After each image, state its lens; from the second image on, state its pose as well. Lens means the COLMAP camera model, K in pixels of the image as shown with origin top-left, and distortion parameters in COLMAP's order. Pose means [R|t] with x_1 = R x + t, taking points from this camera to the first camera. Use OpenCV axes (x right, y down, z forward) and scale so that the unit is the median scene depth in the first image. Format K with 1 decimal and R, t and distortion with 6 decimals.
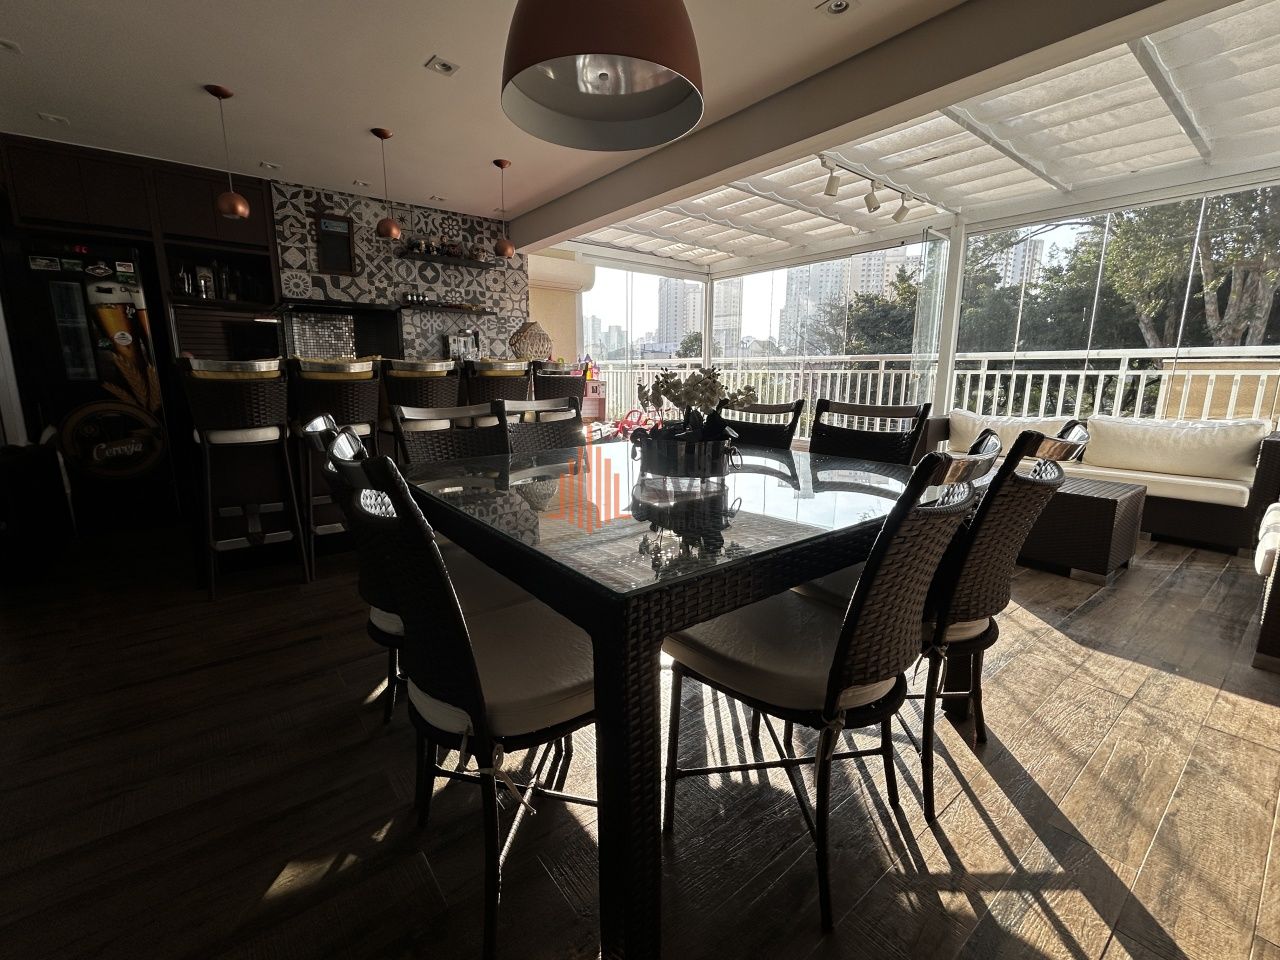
lens RADIAL K [[551.1, 0, 637.9], [0, 551.1, 476.8], [0, 0, 1]] dist [-0.007063, 0.003449]
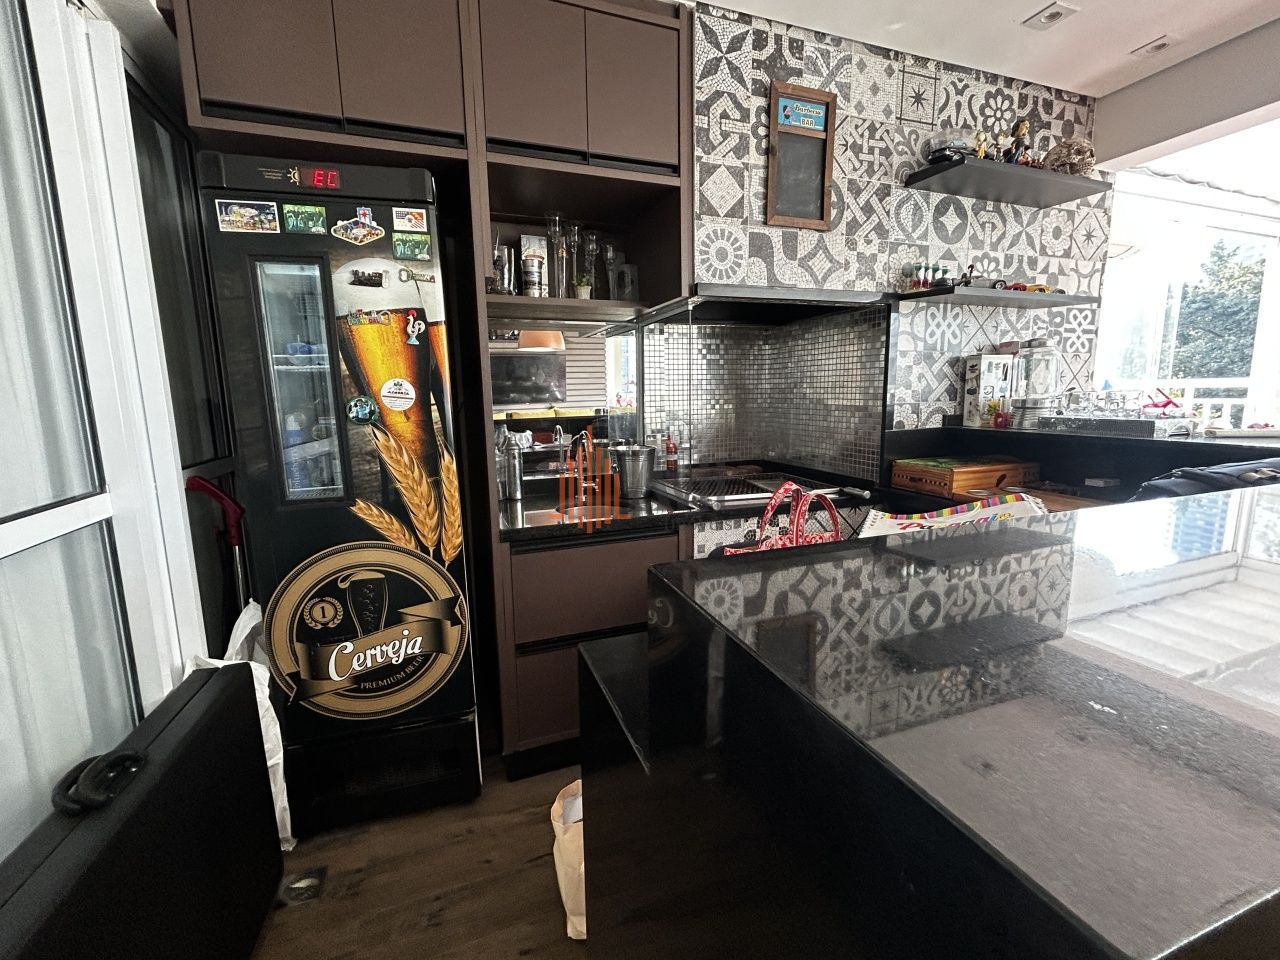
lens RADIAL K [[551.1, 0, 633.8], [0, 551.1, 479.0], [0, 0, 1]] dist [-0.007063, 0.003449]
pose [[0.953333, 0.021386, -0.301163, -0.542608], [-0.030264, 0.999233, -0.024843, -0.155098], [0.300400, 0.032798, 0.953249, 0.558296]]
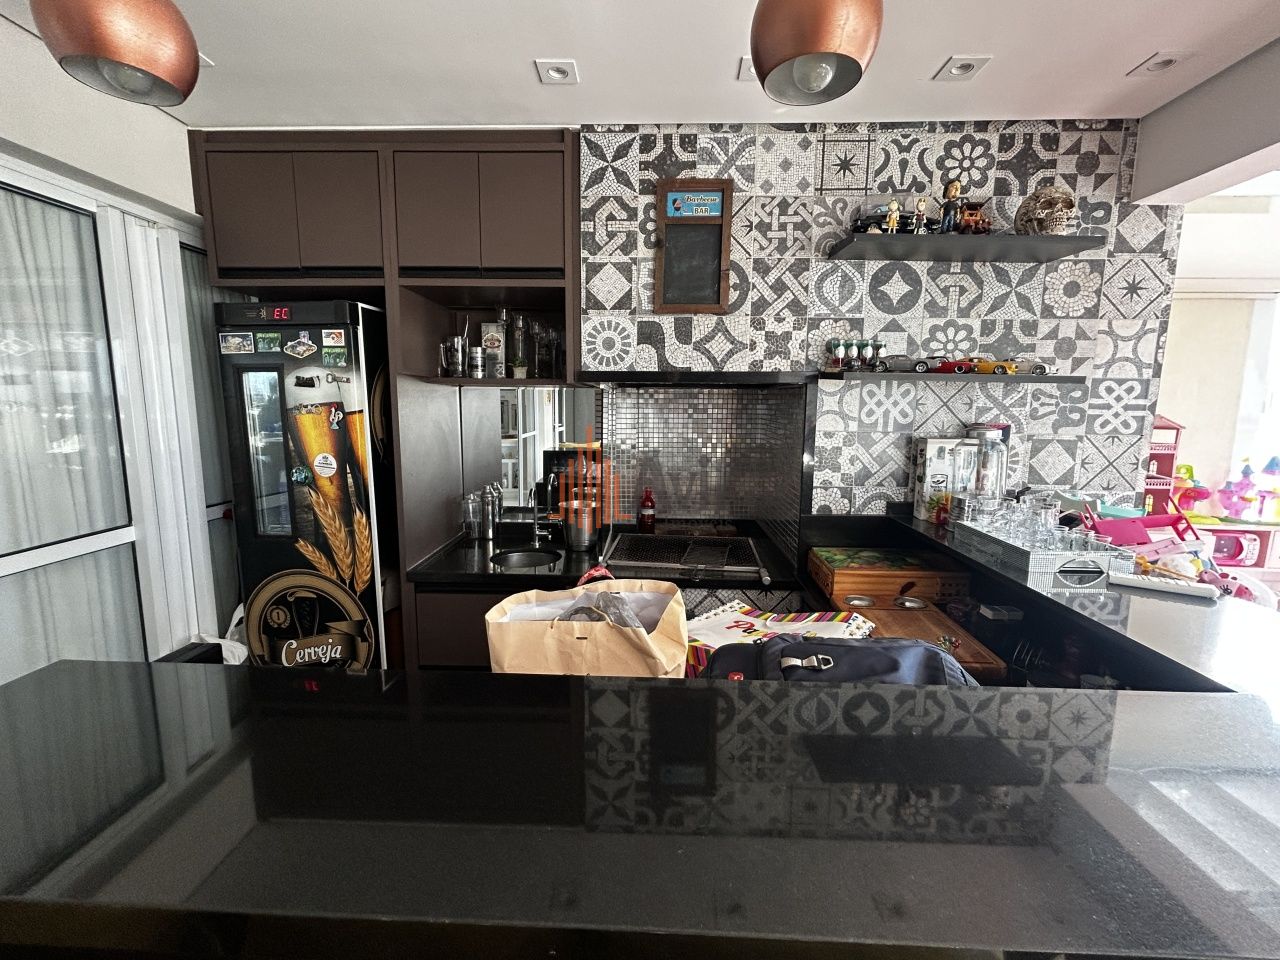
lens RADIAL K [[551.1, 0, 641.8], [0, 551.1, 478.8], [0, 0, 1]] dist [-0.007063, 0.003449]
pose [[0.773583, 0.088468, -0.627489, -0.287313], [-0.118782, 0.992899, -0.006451, -0.230037], [0.622463, 0.079525, 0.778599, 0.647836]]
